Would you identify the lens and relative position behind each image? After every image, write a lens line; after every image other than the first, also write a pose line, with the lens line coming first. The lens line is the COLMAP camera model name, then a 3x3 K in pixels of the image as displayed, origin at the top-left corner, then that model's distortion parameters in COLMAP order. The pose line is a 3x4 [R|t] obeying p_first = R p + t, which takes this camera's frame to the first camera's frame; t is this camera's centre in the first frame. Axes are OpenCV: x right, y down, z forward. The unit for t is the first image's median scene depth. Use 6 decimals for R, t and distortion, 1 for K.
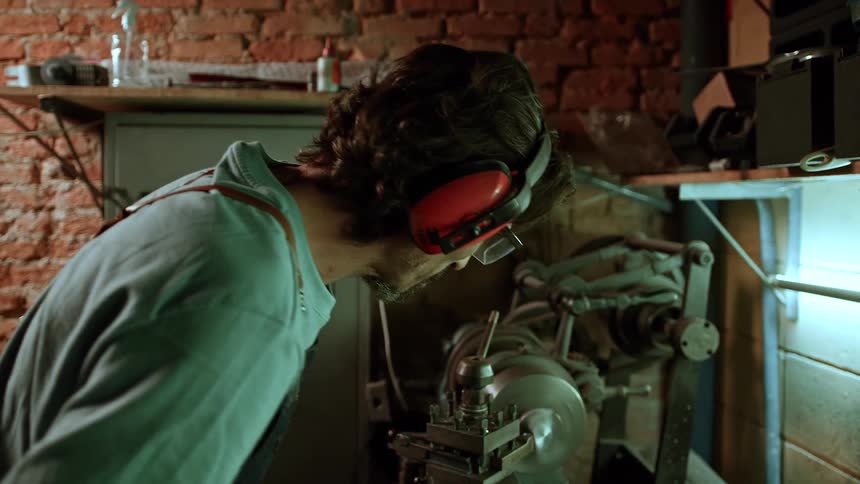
lens RADIAL K [[692.3, 0, 430.0], [0, 692.3, 242.0], [0, 0, 1]] dist [-0.062737, 0.000356]
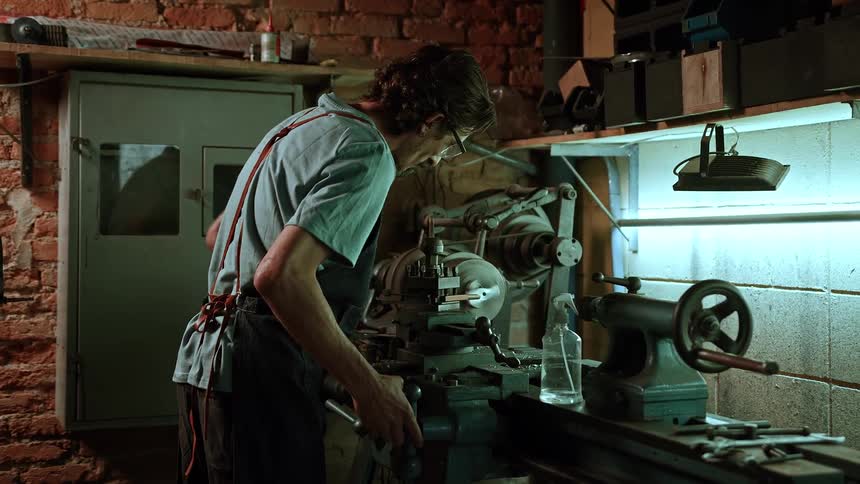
lens RADIAL K [[1096.3, 0, 430.0], [0, 1096.3, 242.0], [0, 0, 1]] dist [0.063615, 0.074644]
pose [[0.959708, -0.006447, 0.280926, -0.417044], [0.014475, 0.999544, -0.026512, 0.144659], [-0.280627, 0.029510, 0.959363, -0.879750]]
